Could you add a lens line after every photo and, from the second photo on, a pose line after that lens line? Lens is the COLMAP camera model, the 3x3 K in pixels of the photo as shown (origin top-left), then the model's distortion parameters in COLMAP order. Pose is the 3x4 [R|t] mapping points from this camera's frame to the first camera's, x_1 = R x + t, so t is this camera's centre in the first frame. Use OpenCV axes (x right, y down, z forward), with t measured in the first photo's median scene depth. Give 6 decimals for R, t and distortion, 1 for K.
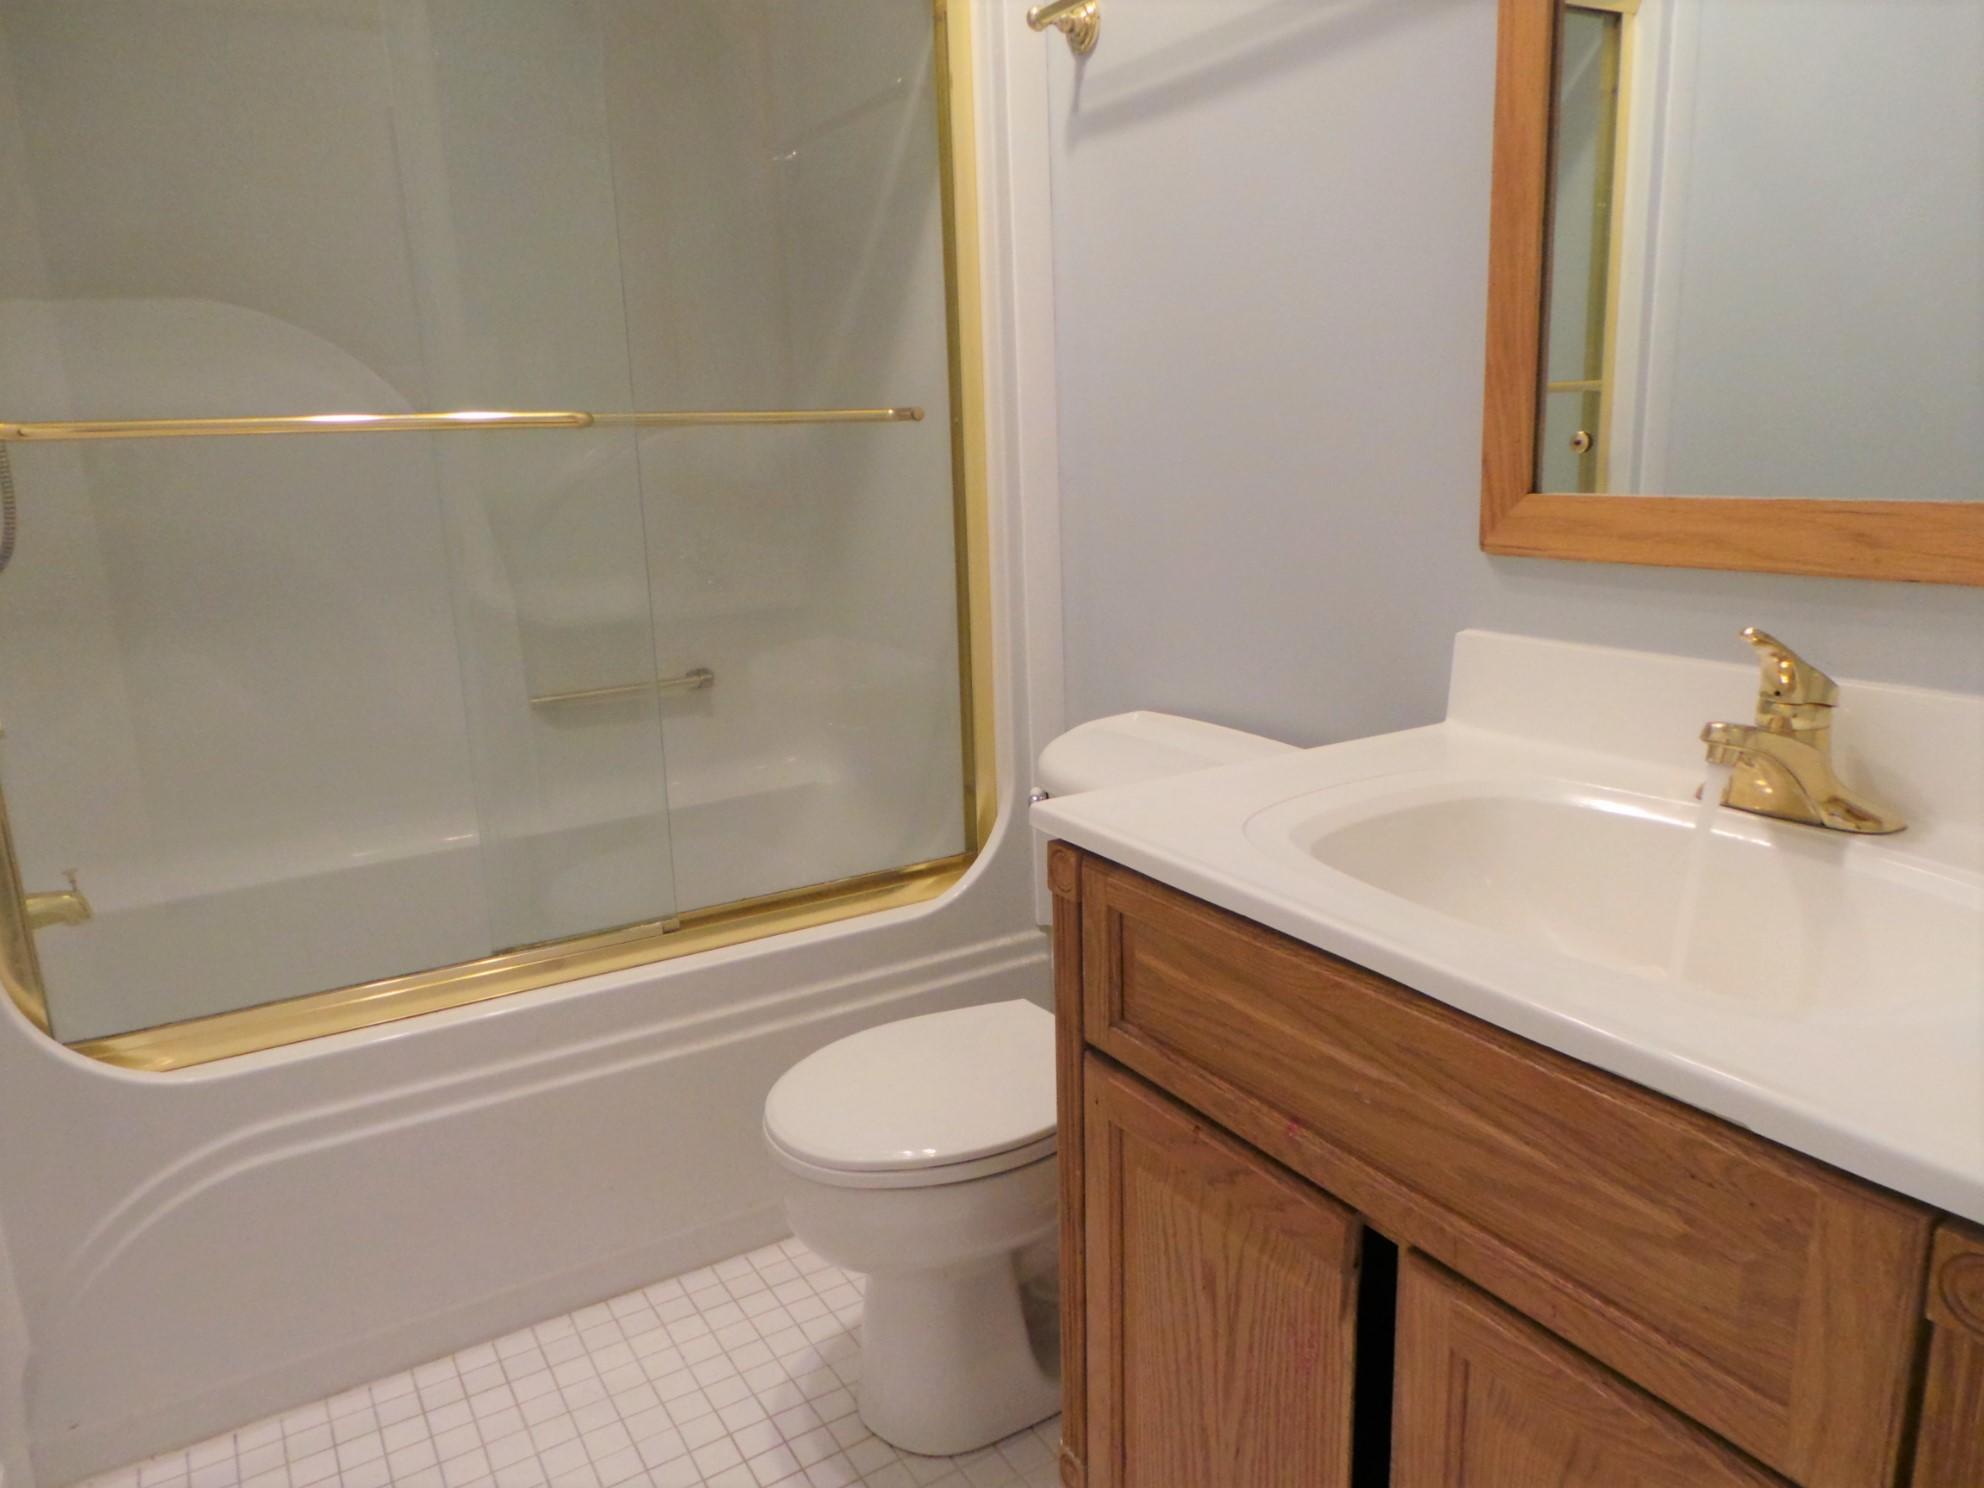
lens RADIAL K [[1356.9, 0, 993.3], [0, 1356.9, 742.3], [0, 0, 1]] dist [0.000366, -0.001693]
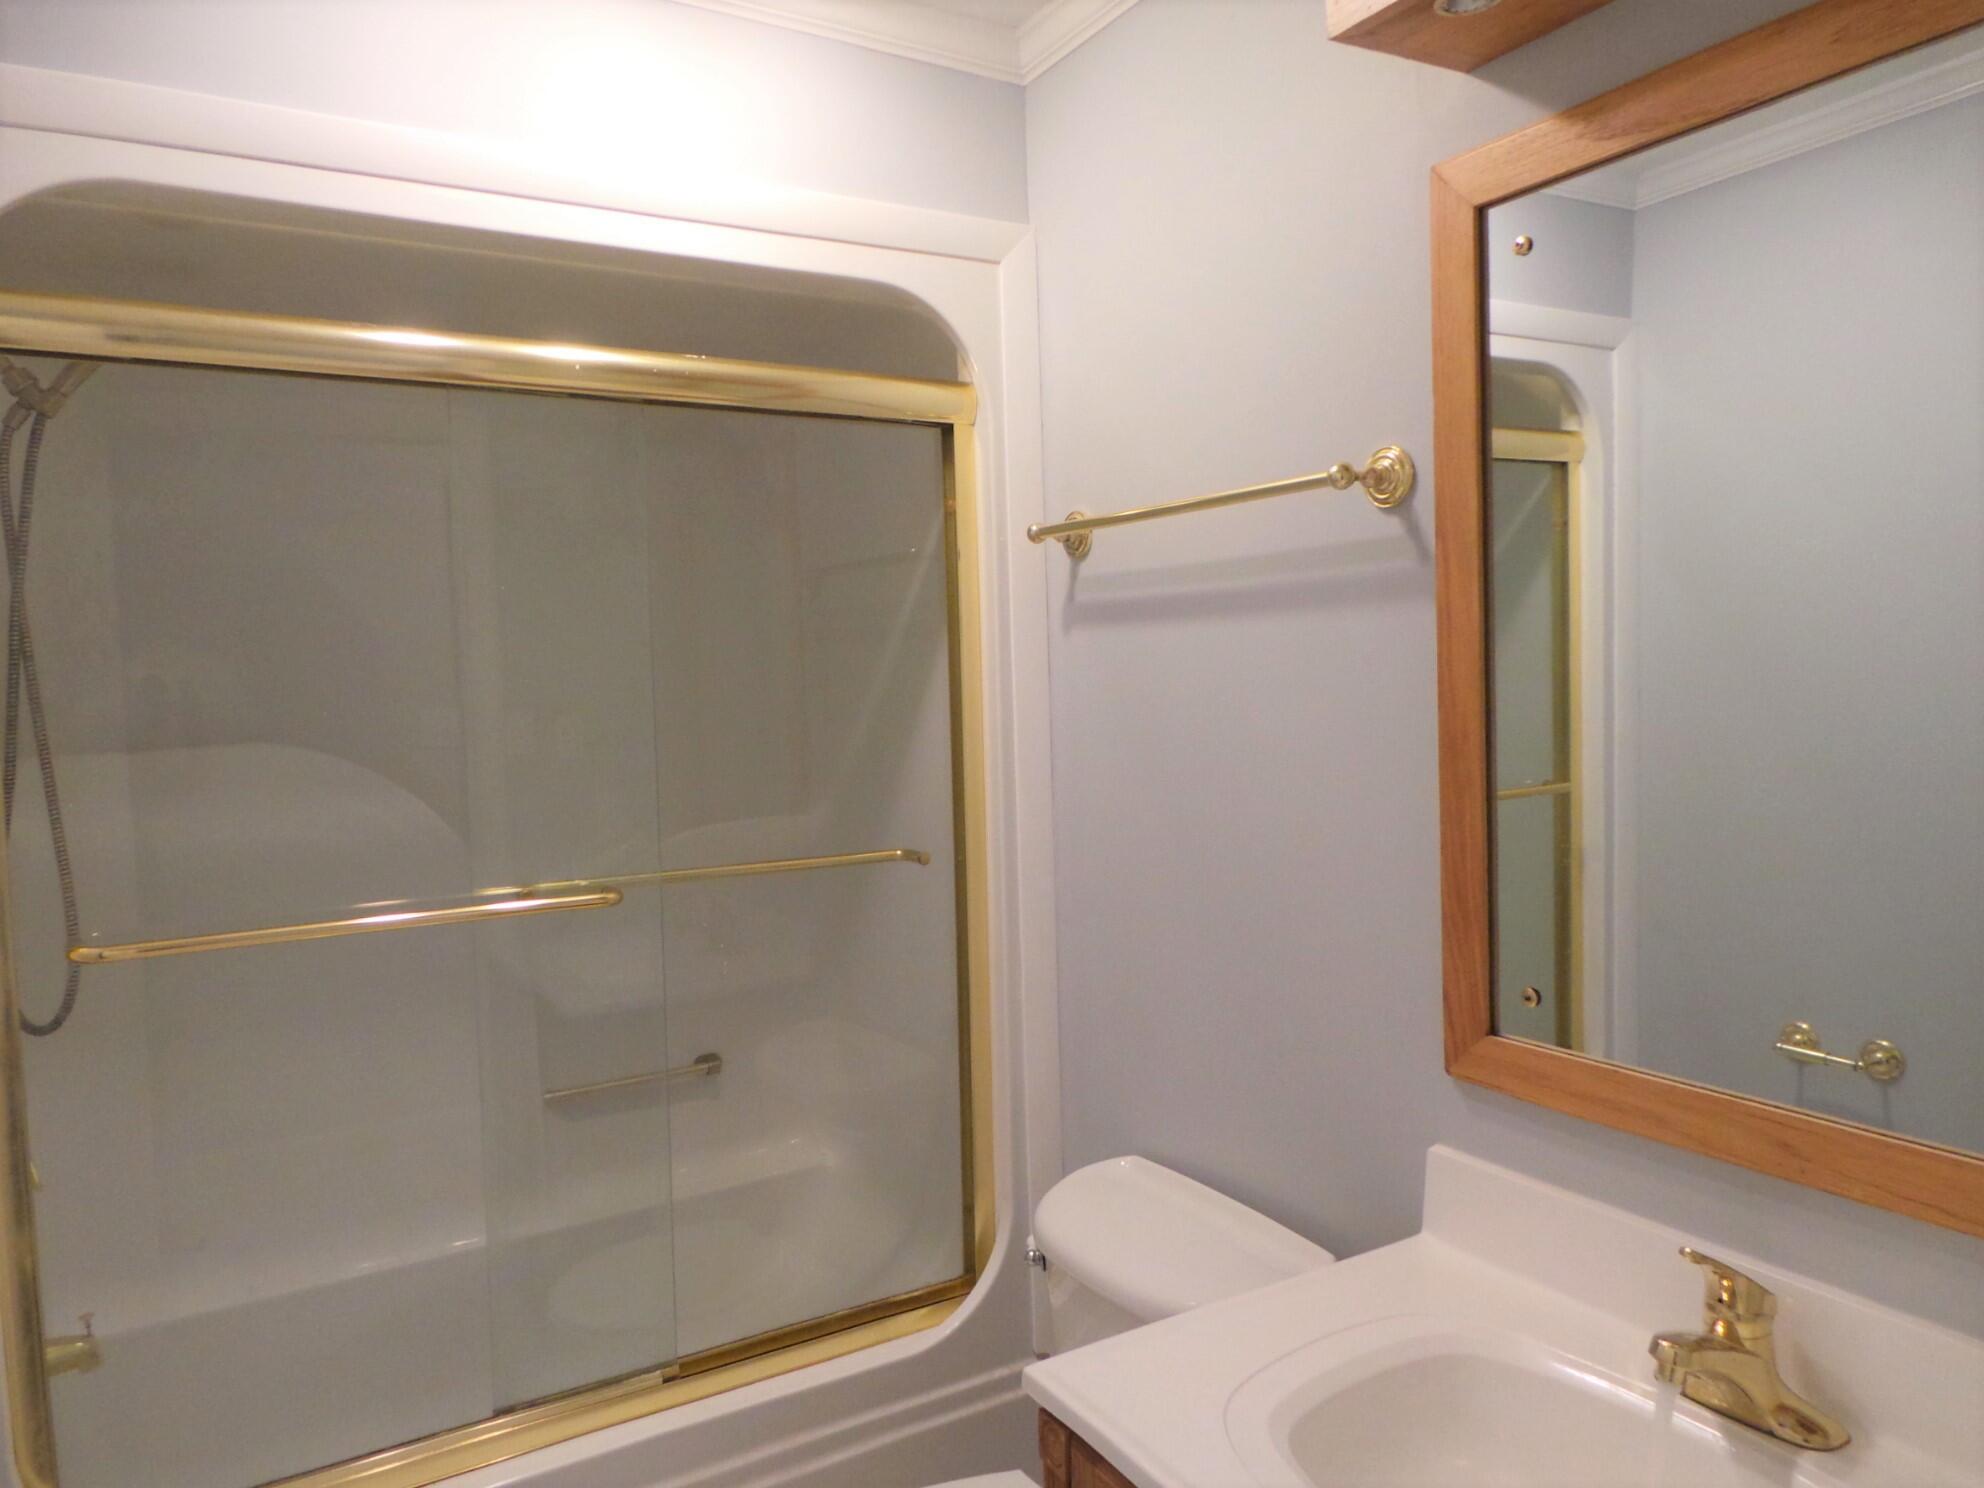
lens RADIAL K [[1356.9, 0, 990.7], [0, 1356.9, 743.3], [0, 0, 1]] dist [0.000366, -0.001693]
pose [[0.999937, 0.008937, -0.006823, 0.003556], [-0.009962, 0.985555, -0.169061, -0.165884], [0.005214, 0.169118, 0.985582, -0.077127]]
